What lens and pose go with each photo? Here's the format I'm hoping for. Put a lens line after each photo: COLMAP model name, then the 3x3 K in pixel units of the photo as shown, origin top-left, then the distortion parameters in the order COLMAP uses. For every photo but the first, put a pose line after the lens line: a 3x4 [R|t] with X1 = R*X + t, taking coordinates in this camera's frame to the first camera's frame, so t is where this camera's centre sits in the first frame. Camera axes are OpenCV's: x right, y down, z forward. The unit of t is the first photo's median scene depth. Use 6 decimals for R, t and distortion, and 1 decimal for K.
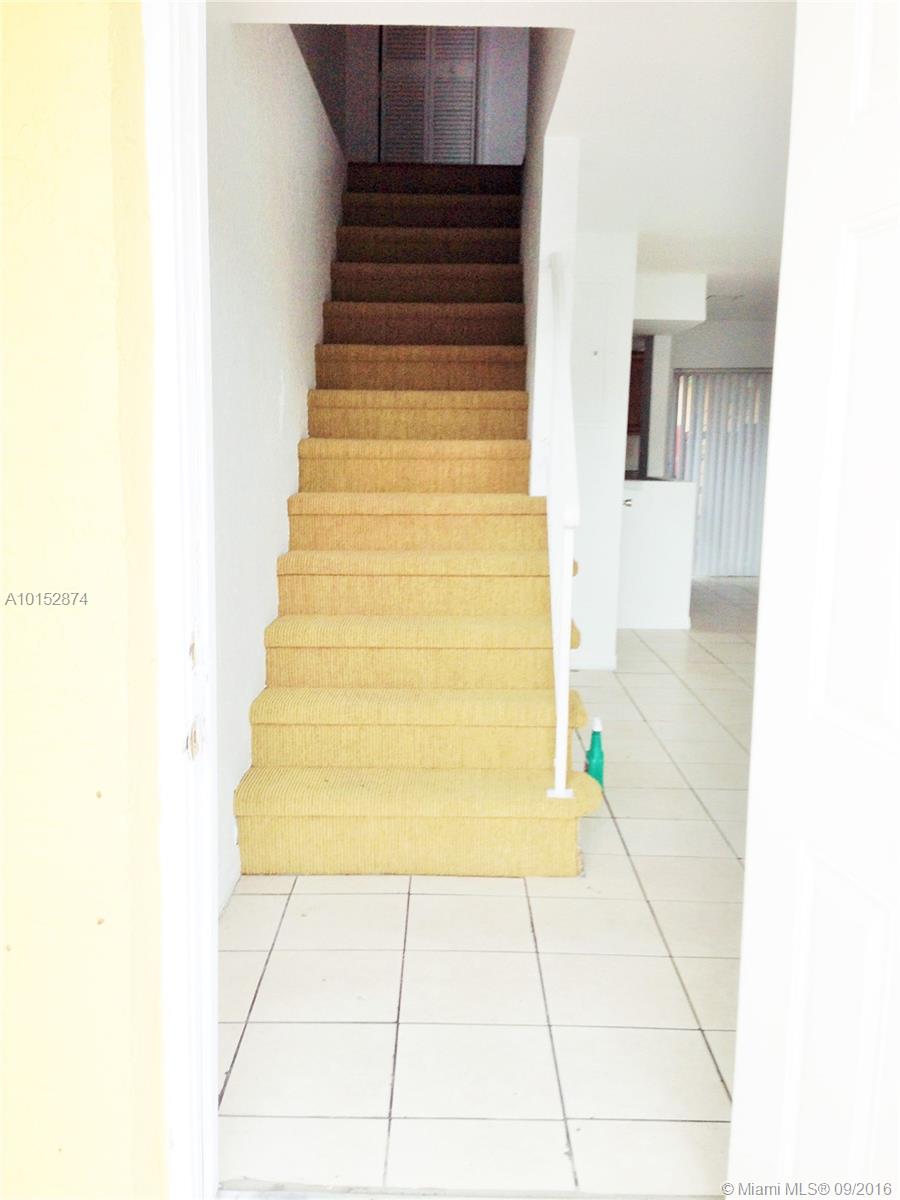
lens RADIAL K [[1137.8, 0, 446.5], [0, 1137.8, 572.6], [0, 0, 1]] dist [0.426754, -0.002851]
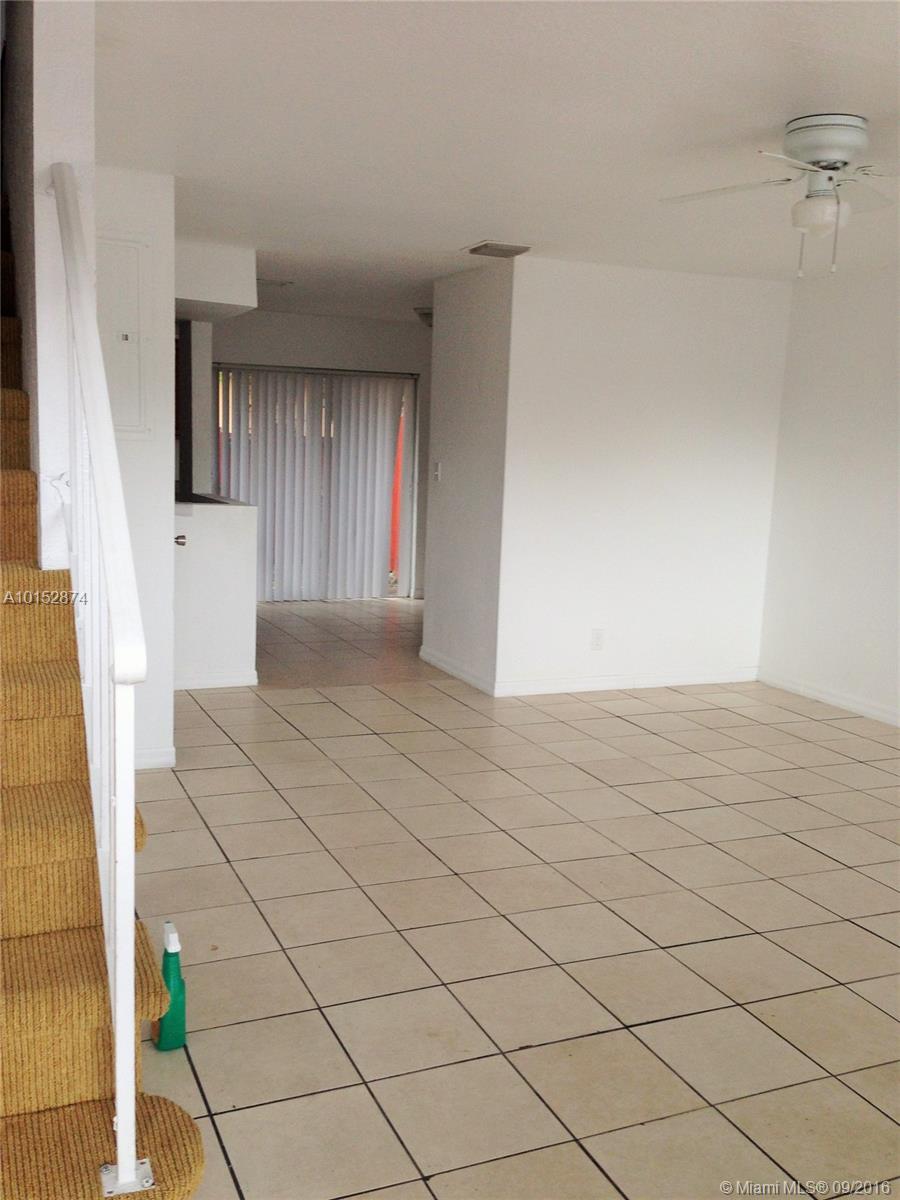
lens RADIAL K [[1125.4, 0, 450.0], [0, 1125.4, 600.0], [0, 0, 1]] dist [-0.008494, -0.013878]
pose [[0.913475, -0.049484, 0.403875, 0.021636], [0.033928, 0.998384, 0.045589, -0.049269], [-0.405479, -0.027942, 0.913677, 0.267616]]
